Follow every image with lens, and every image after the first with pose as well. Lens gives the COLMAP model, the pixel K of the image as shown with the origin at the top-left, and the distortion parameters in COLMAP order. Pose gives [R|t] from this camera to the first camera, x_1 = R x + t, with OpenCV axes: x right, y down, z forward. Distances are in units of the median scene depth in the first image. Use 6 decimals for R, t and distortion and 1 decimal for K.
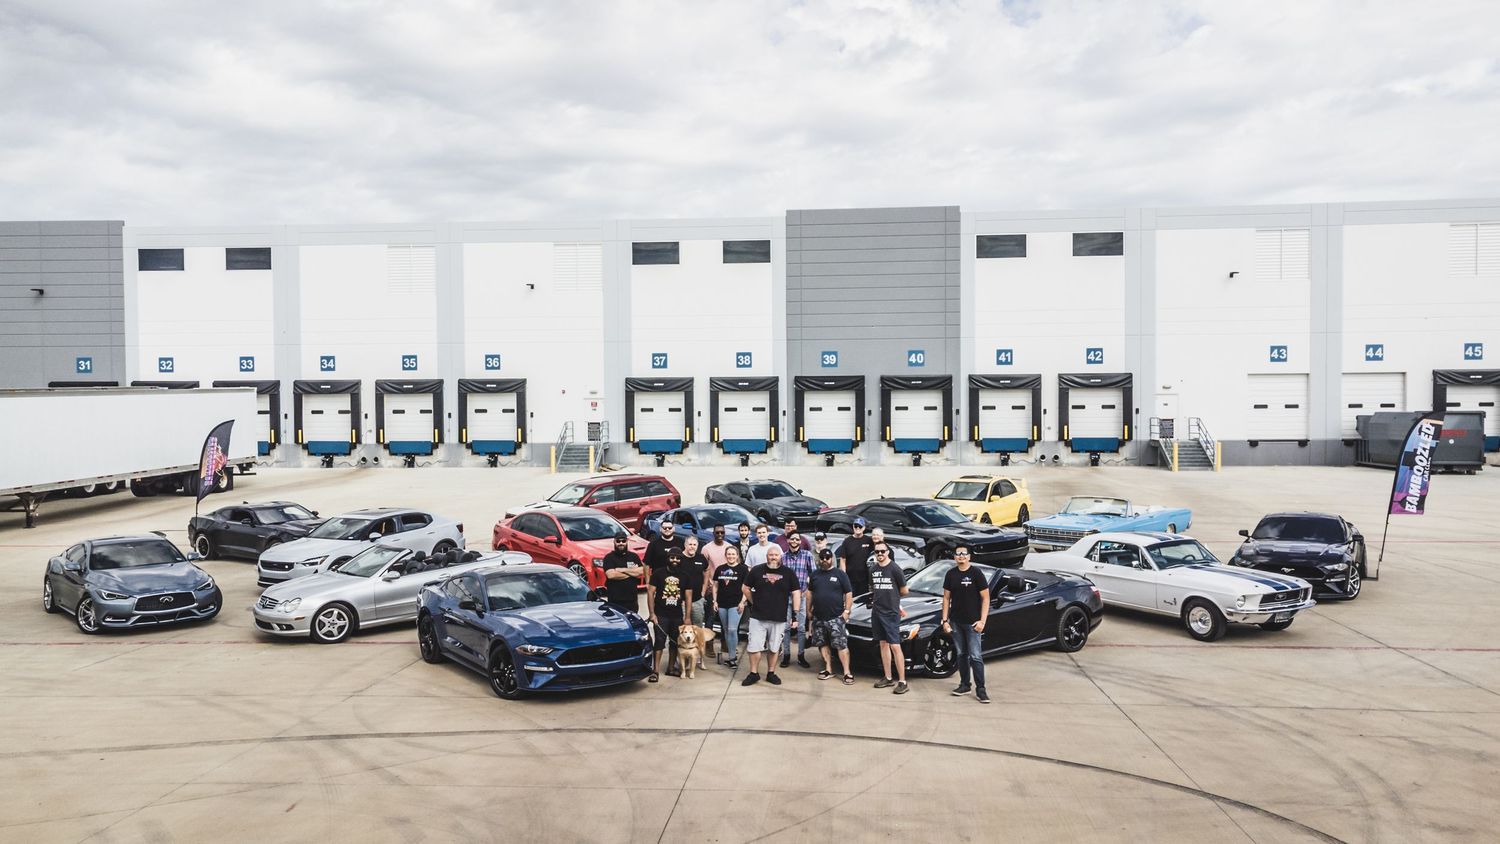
lens RADIAL K [[1132.4, 0, 750.0], [0, 1132.4, 422.0], [0, 0, 1]] dist [0.030711, 0.032151]
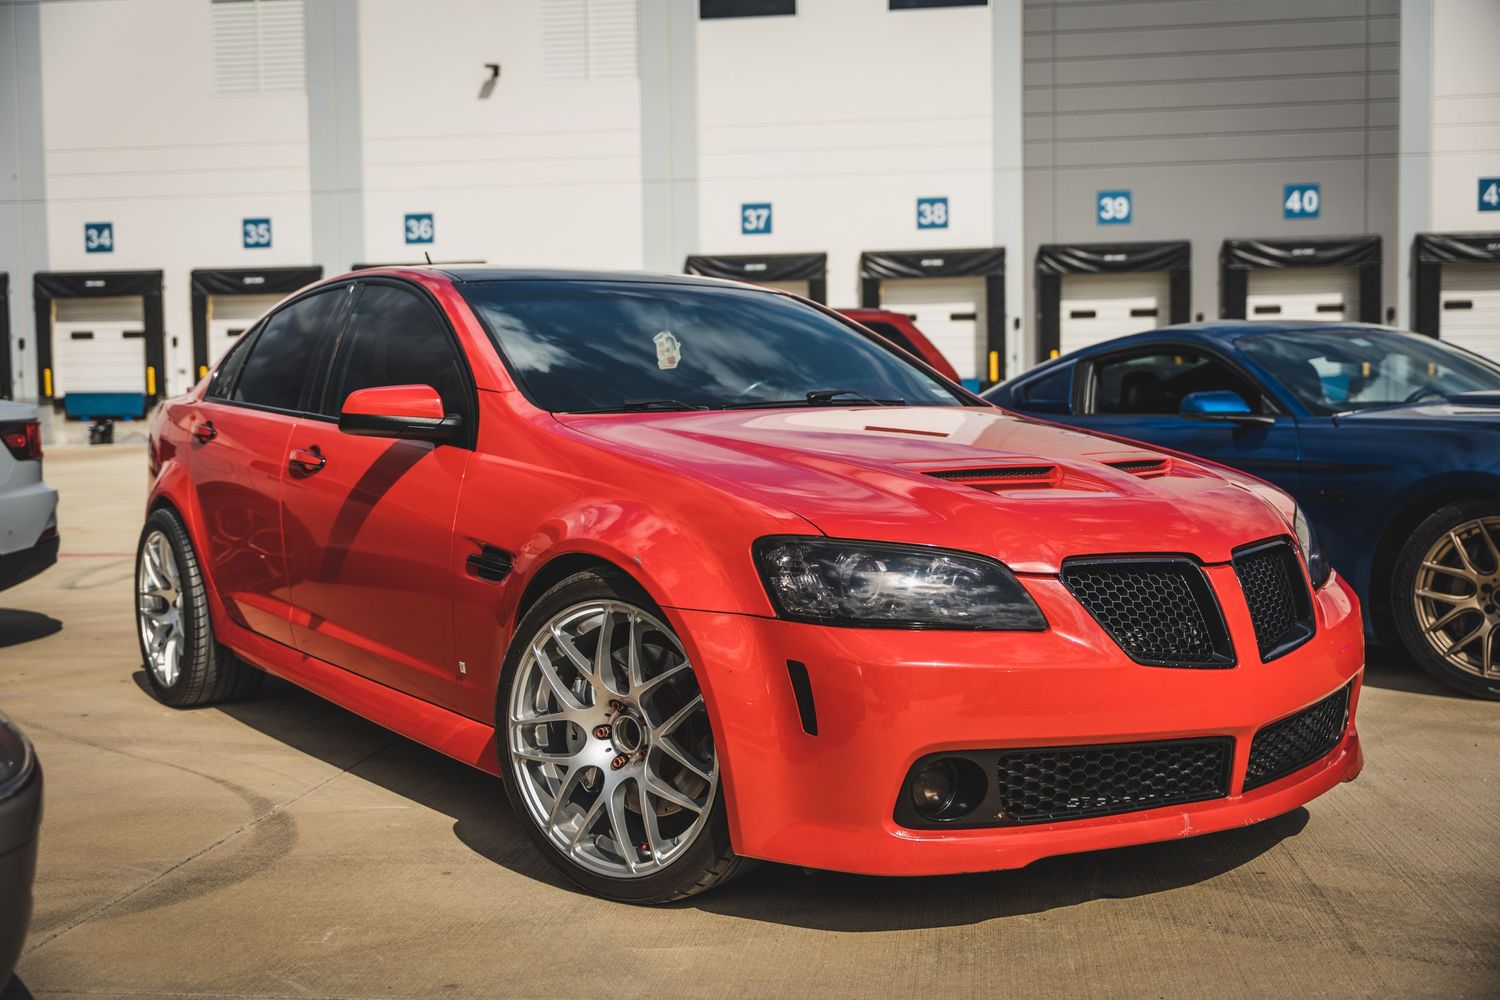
lens RADIAL K [[1588.1, 0, 750.0], [0, 1588.1, 500.0], [0, 0, 1]] dist [0.013370, 0.026509]
pose [[0.998672, -0.004668, -0.051299, -0.049511], [0.006592, 0.999279, 0.037404, 0.041962], [0.051087, -0.037692, 0.997983, 0.322339]]
